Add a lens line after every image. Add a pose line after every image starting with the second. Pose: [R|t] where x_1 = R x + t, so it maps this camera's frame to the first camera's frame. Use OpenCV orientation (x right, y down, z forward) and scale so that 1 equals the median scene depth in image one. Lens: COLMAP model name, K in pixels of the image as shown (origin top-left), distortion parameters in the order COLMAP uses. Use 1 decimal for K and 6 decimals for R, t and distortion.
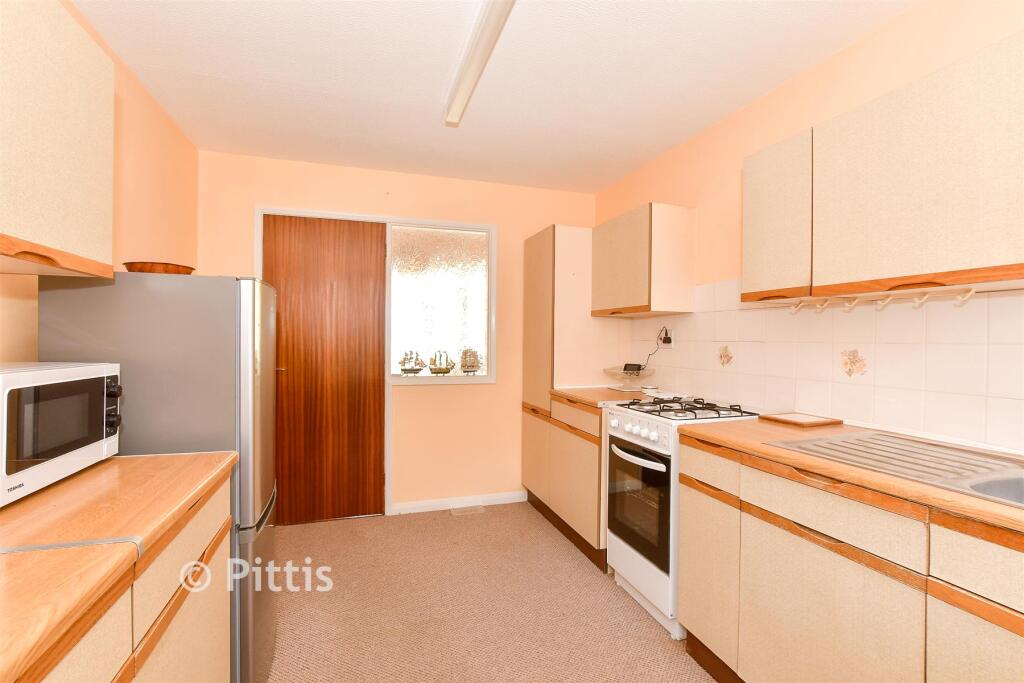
lens RADIAL K [[461.2, 0, 508.2], [0, 461.2, 341.4], [0, 0, 1]] dist [0.001003, 0.000278]
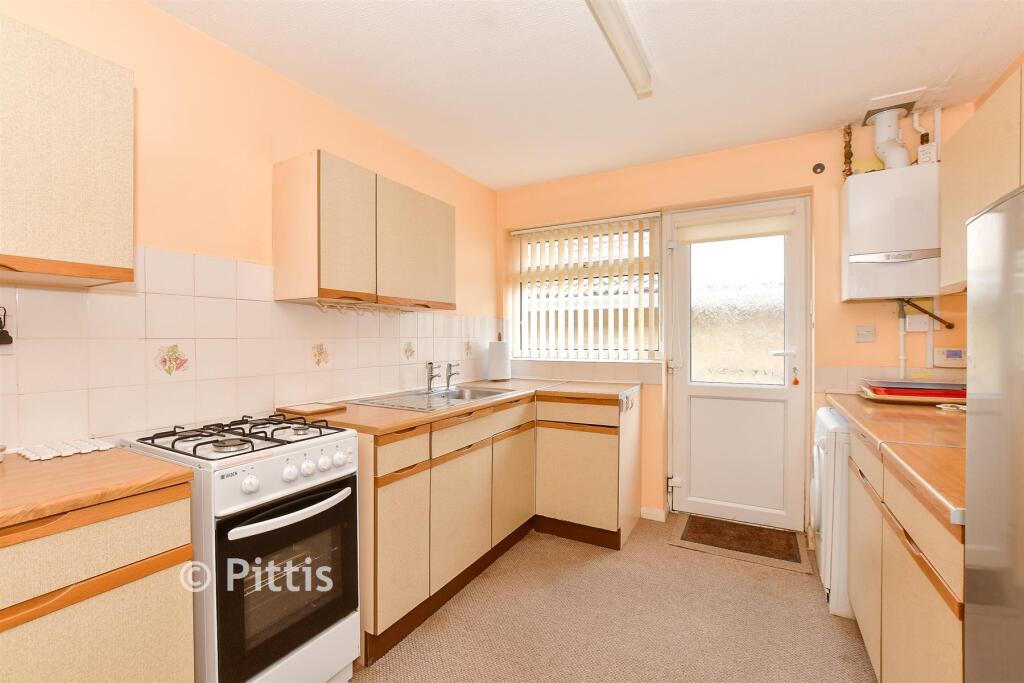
lens RADIAL K [[461.2, 0, 505.5], [0, 461.2, 339.3], [0, 0, 1]] dist [0.001003, 0.000278]
pose [[-0.676391, -0.014008, 0.736410, -0.494222], [-0.003567, 0.999870, 0.015743, -0.014506], [-0.736534, 0.008021, -0.676353, 1.441834]]
